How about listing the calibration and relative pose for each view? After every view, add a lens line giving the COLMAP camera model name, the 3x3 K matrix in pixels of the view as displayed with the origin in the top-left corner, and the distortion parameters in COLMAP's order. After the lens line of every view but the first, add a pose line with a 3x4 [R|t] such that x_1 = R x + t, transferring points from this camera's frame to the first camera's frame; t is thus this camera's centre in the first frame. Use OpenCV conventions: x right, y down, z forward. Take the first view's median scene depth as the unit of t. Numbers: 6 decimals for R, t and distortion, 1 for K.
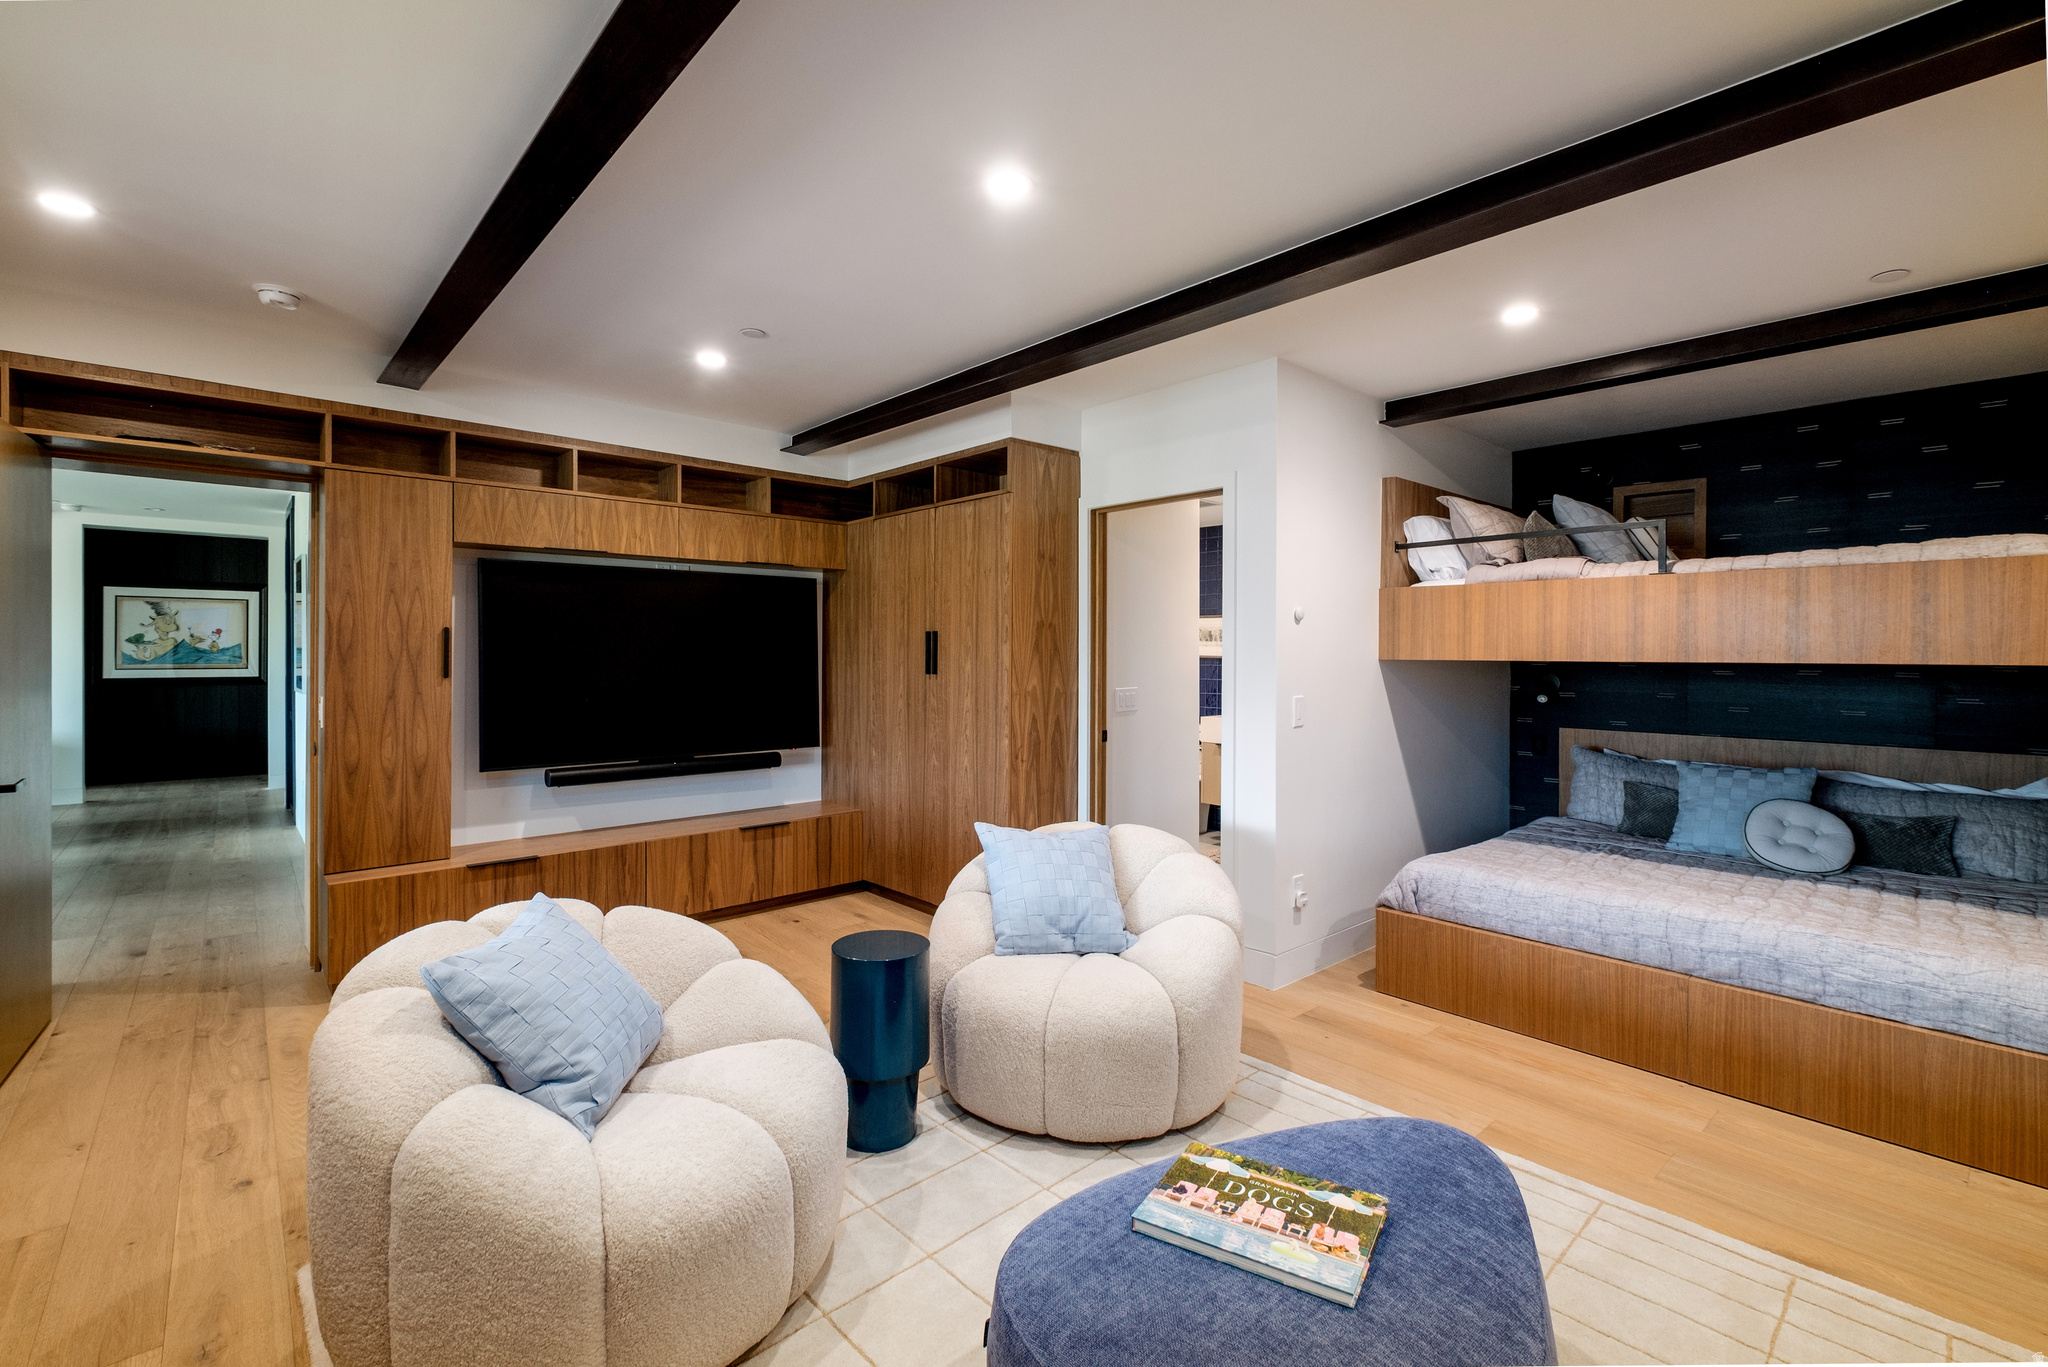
lens RADIAL K [[898.2, 0, 1020.5], [0, 898.2, 667.1], [0, 0, 1]] dist [-0.004062, -0.000347]
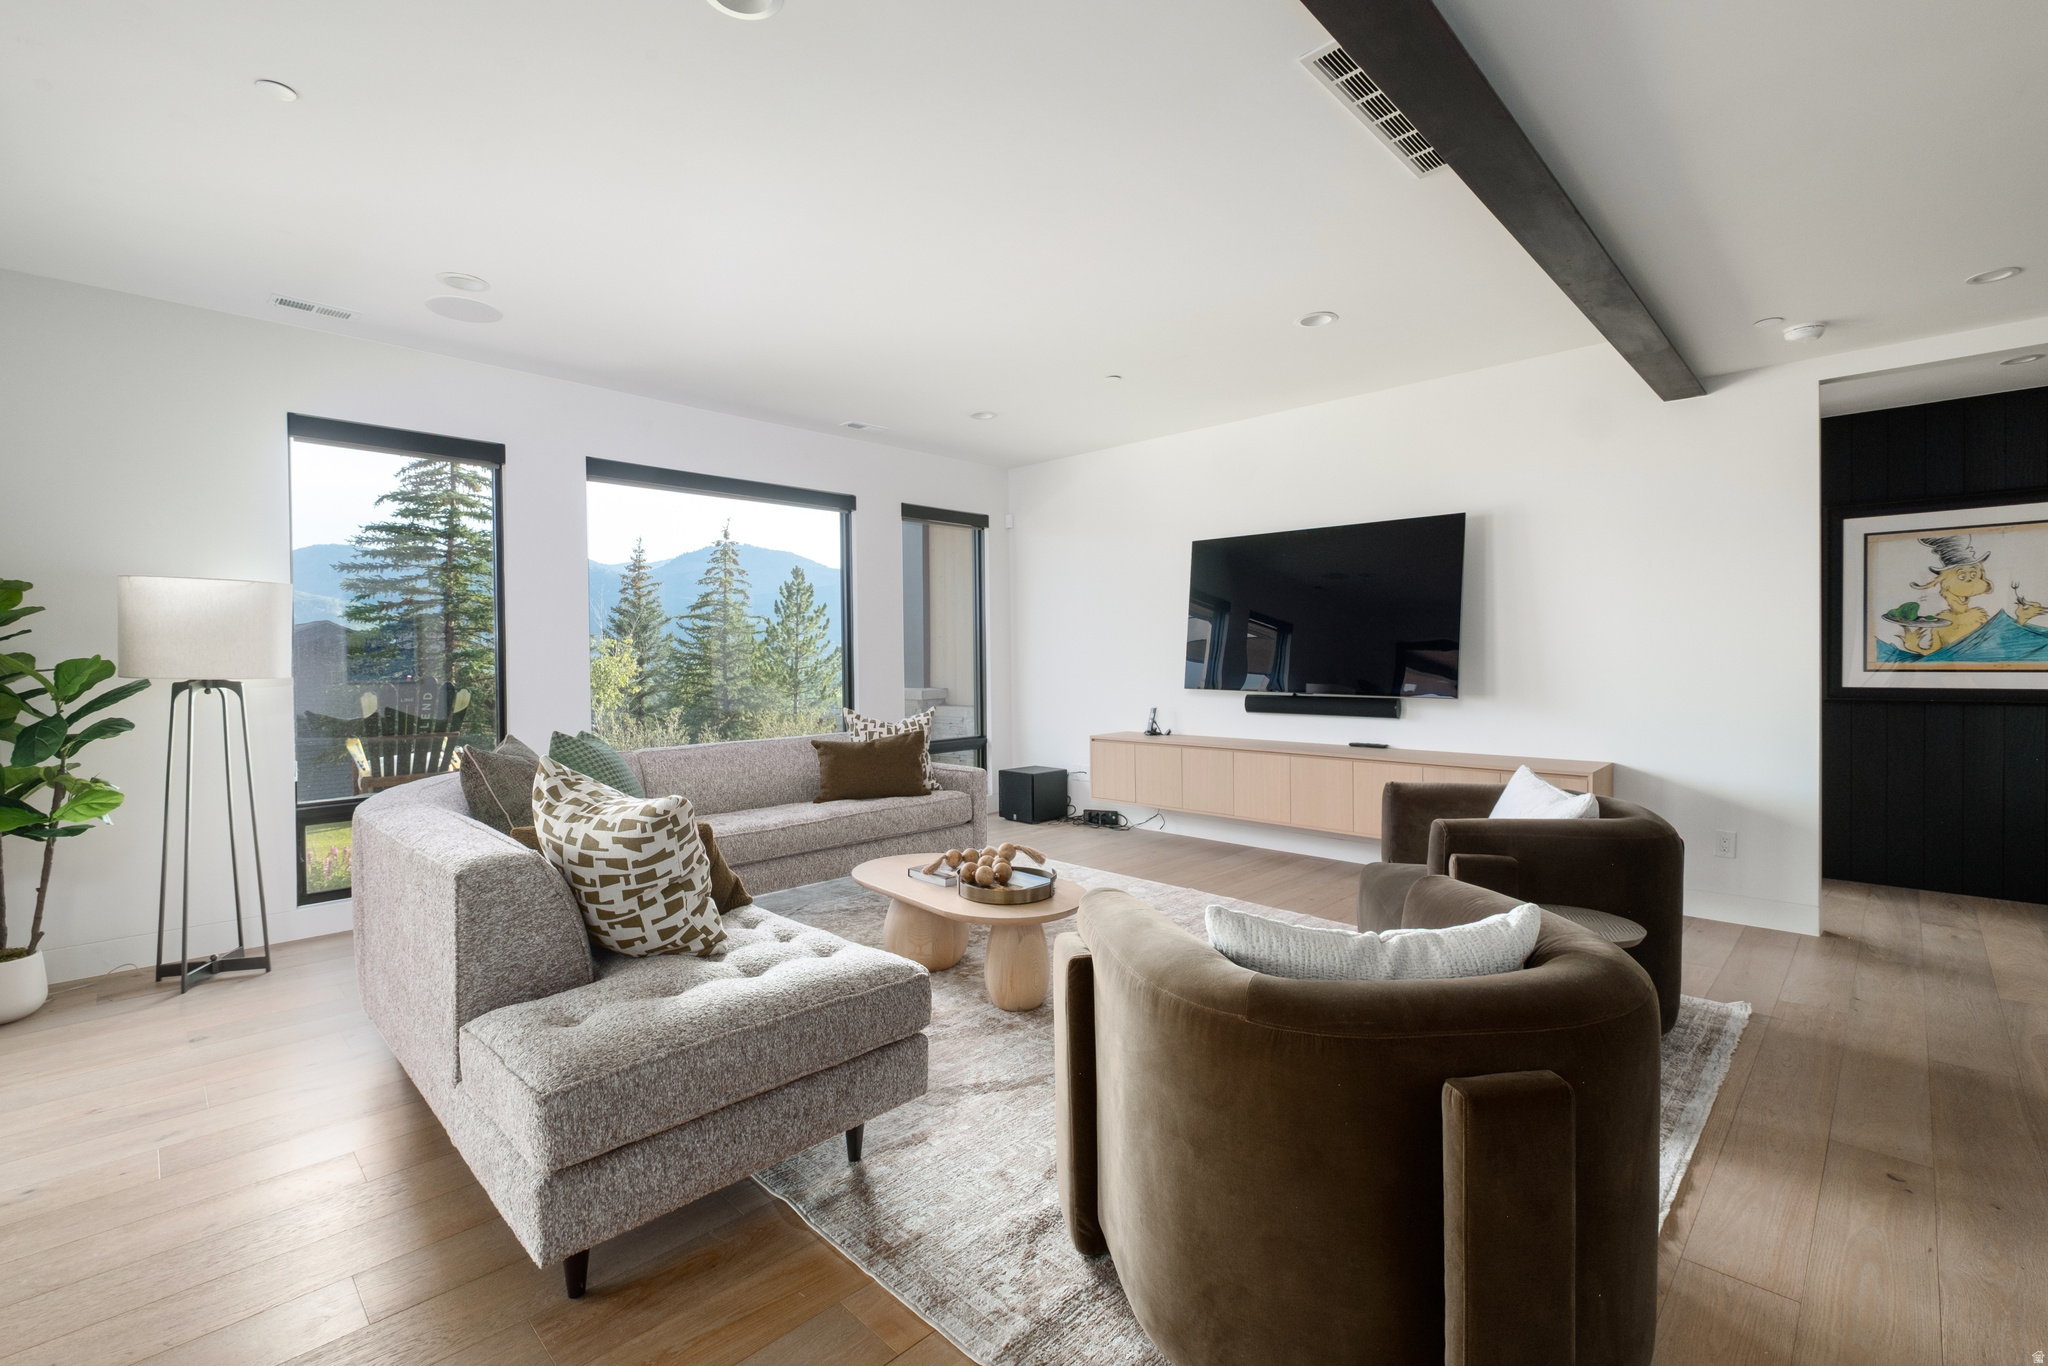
lens RADIAL K [[898.2, 0, 1020.7], [0, 898.2, 672.9], [0, 0, 1]] dist [-0.004062, -0.000347]
pose [[0.070564, 0.013958, -0.997410, -0.509572], [-0.004879, 0.999895, 0.013647, -0.001489], [0.997495, 0.003903, 0.070625, 0.456144]]
